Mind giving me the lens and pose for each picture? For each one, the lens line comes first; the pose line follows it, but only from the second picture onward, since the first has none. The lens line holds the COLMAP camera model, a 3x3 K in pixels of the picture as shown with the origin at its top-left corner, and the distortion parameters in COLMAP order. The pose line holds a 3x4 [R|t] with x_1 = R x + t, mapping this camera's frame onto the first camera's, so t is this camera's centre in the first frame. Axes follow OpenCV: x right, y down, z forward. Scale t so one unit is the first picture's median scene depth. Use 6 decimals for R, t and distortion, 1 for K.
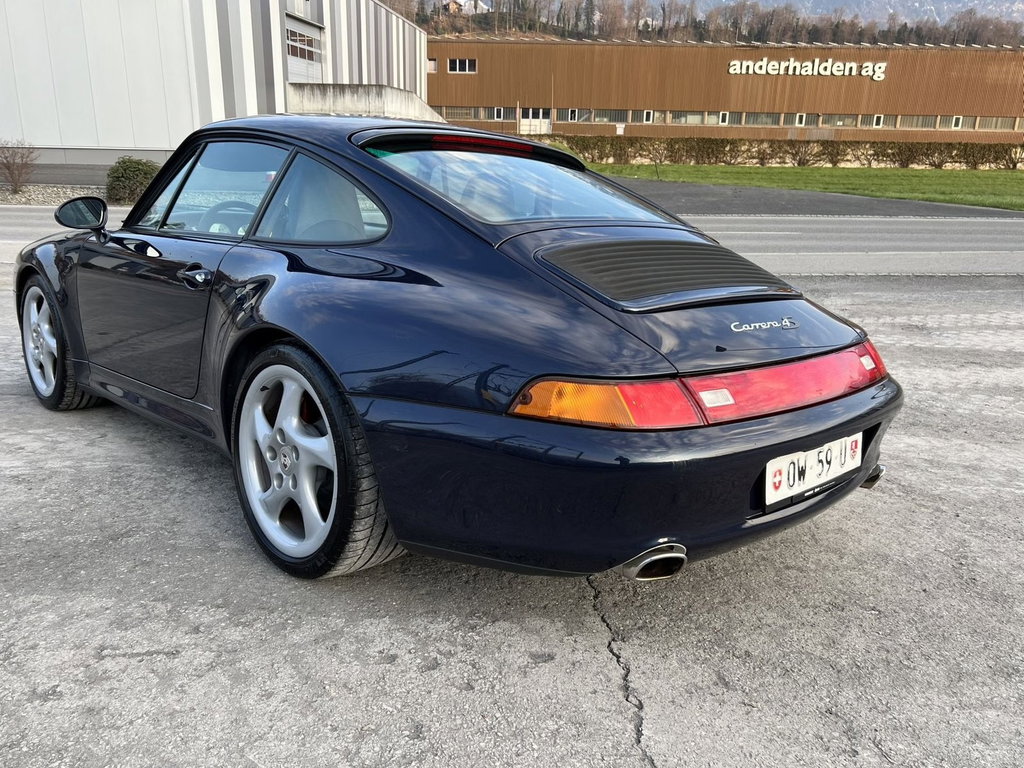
lens RADIAL K [[834.5, 0, 513.1], [0, 834.5, 390.5], [0, 0, 1]] dist [0.044260, -0.051275]
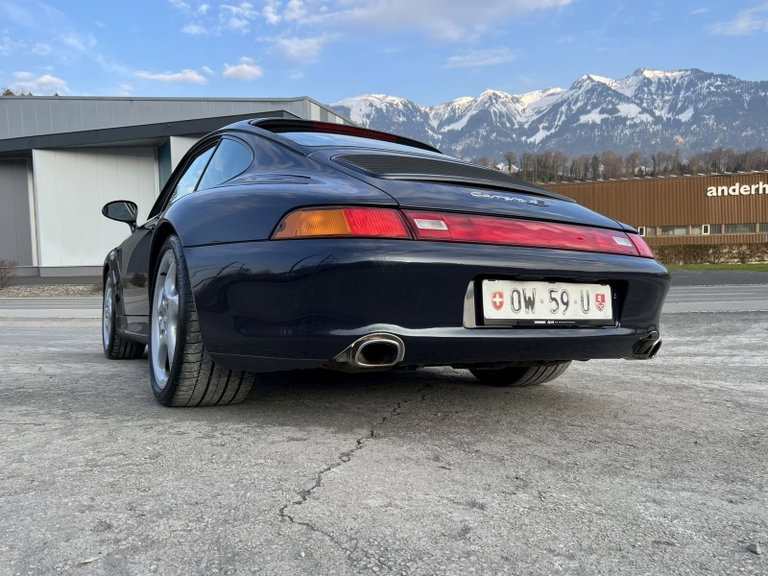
lens RADIAL K [[625.9, 0, 381.1], [0, 625.9, 292.4], [0, 0, 1]] dist [0.044260, -0.051275]
pose [[0.967913, -0.031615, -0.249287, 0.307736], [-0.029156, 0.971225, -0.236374, 0.255000], [0.249587, 0.236058, 0.939140, 0.092170]]
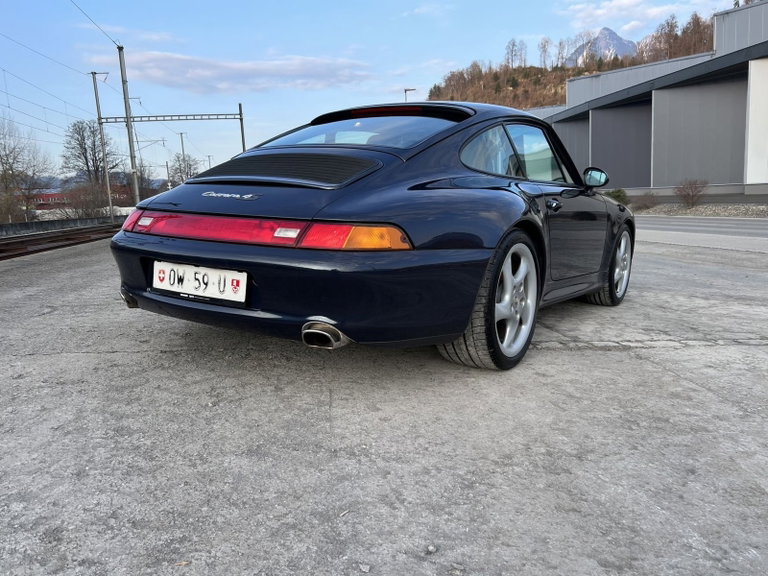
lens RADIAL K [[625.9, 0, 383.2], [0, 625.9, 293.3], [0, 0, 1]] dist [0.044260, -0.051275]
pose [[0.213971, 0.111695, -0.970433, 1.361068], [-0.232928, 0.970619, 0.060358, -0.034628], [0.948663, 0.213126, 0.233701, 0.927266]]
